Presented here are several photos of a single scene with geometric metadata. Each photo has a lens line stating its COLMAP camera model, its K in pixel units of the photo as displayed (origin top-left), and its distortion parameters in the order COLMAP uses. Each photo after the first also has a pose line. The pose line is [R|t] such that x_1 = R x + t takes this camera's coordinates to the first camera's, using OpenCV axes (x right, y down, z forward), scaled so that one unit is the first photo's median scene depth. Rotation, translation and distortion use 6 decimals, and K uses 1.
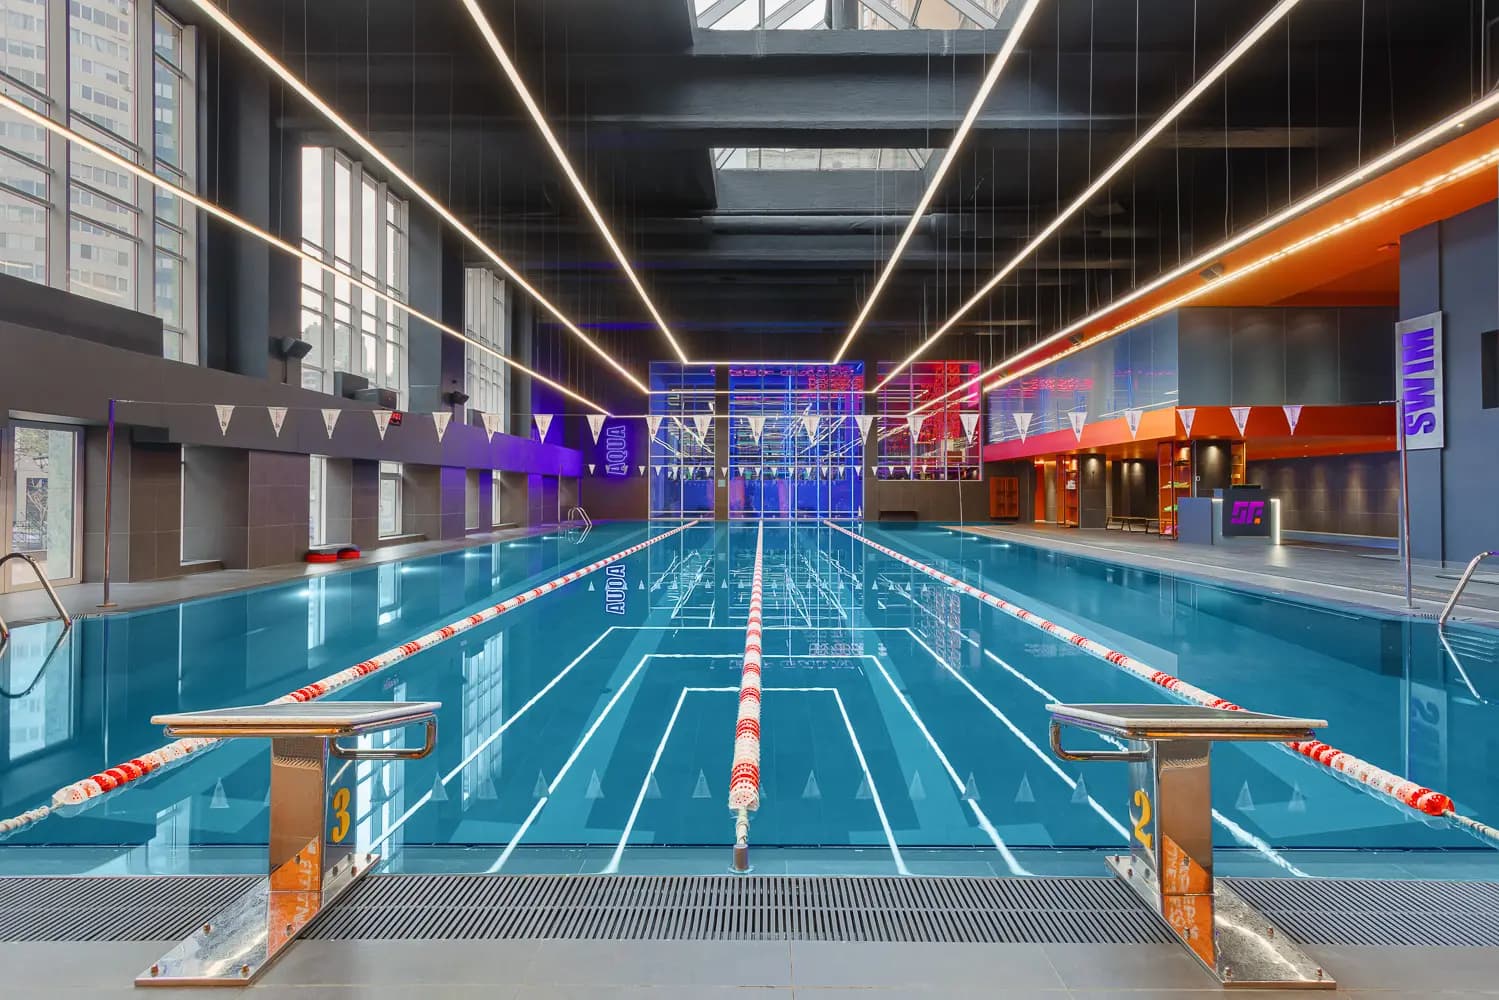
lens RADIAL K [[717.4, 0, 756.7], [0, 717.4, 482.3], [0, 0, 1]] dist [0.005851, 0.000241]
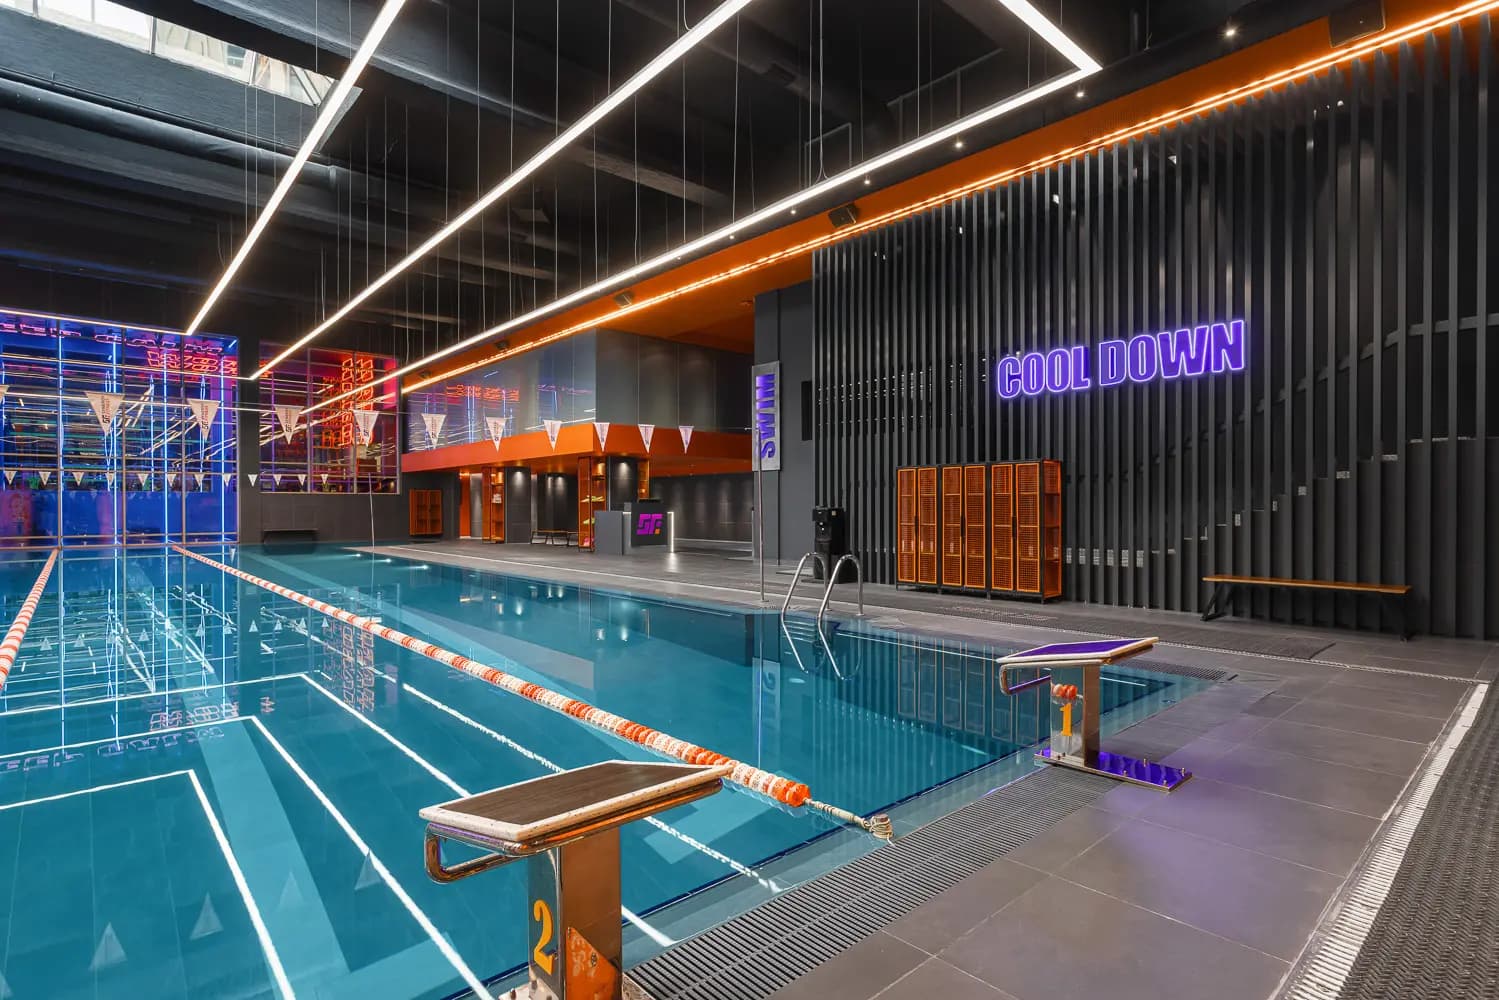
lens RADIAL K [[747.1, 0, 753.2], [0, 747.1, 504.6], [0, 0, 1]] dist [0.002199, 0.000040]
pose [[0.740331, -0.002619, 0.672237, 0.029591], [-0.005065, 0.999942, 0.009474, 0.000450], [-0.672223, -0.010419, 0.740275, 0.047020]]
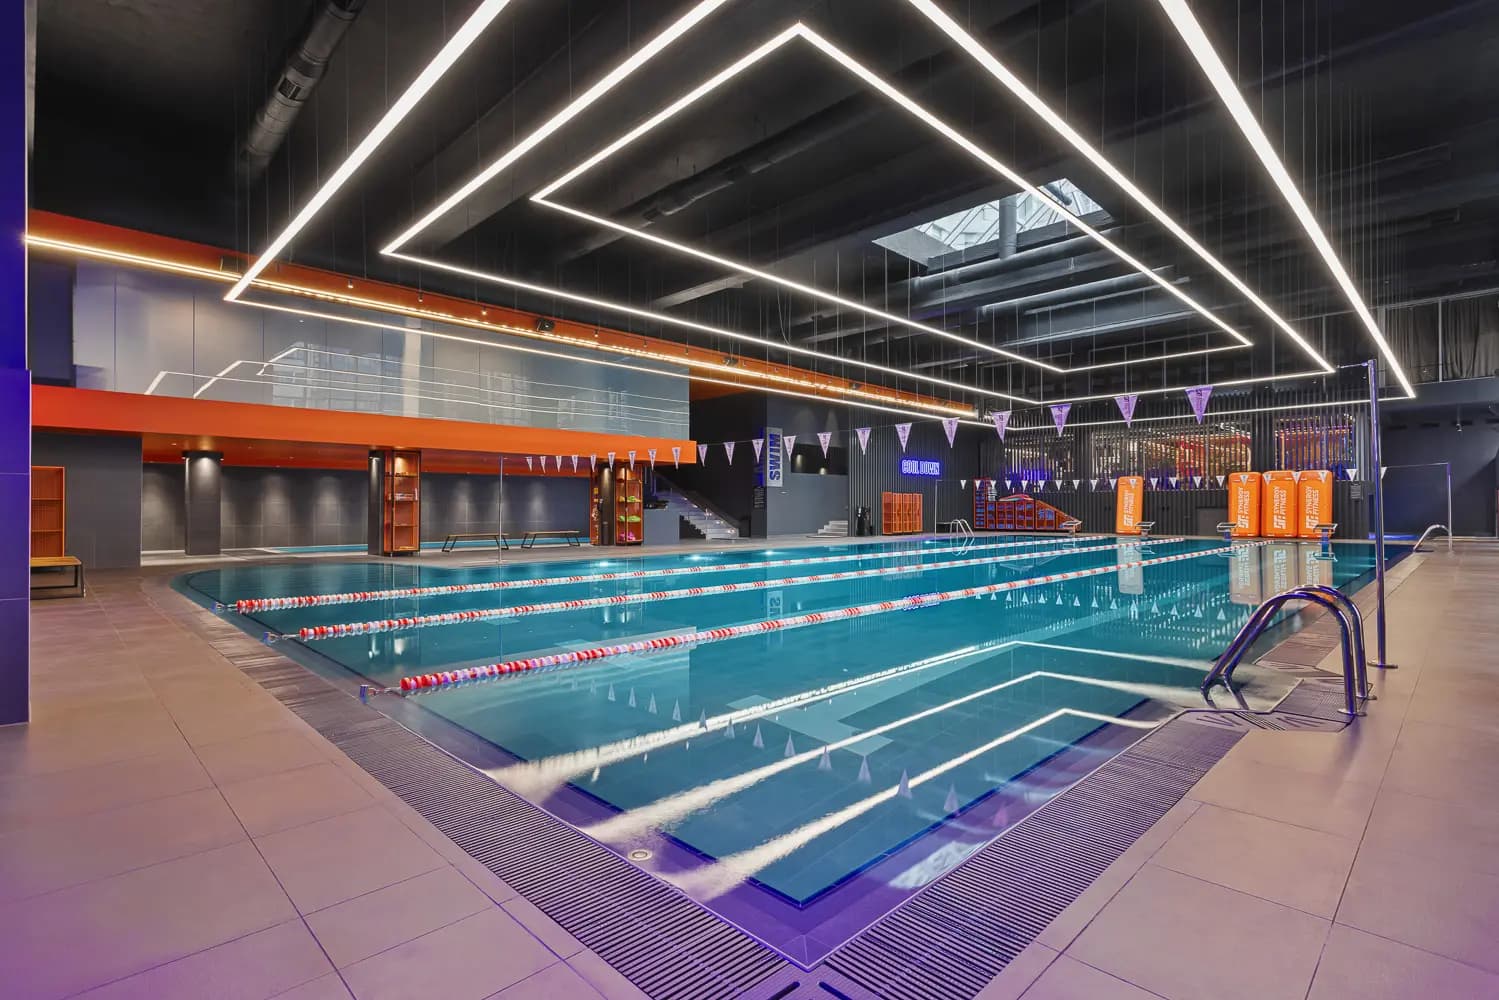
lens RADIAL K [[720.2, 0, 749.5], [0, 720.2, 500.0], [0, 0, 1]] dist [0.000257, 0.000091]
pose [[-0.705620, 0.008377, 0.708541, -0.371230], [-0.007068, 0.999797, -0.018860, 0.023449], [-0.708555, -0.018316, -0.705418, 1.625222]]
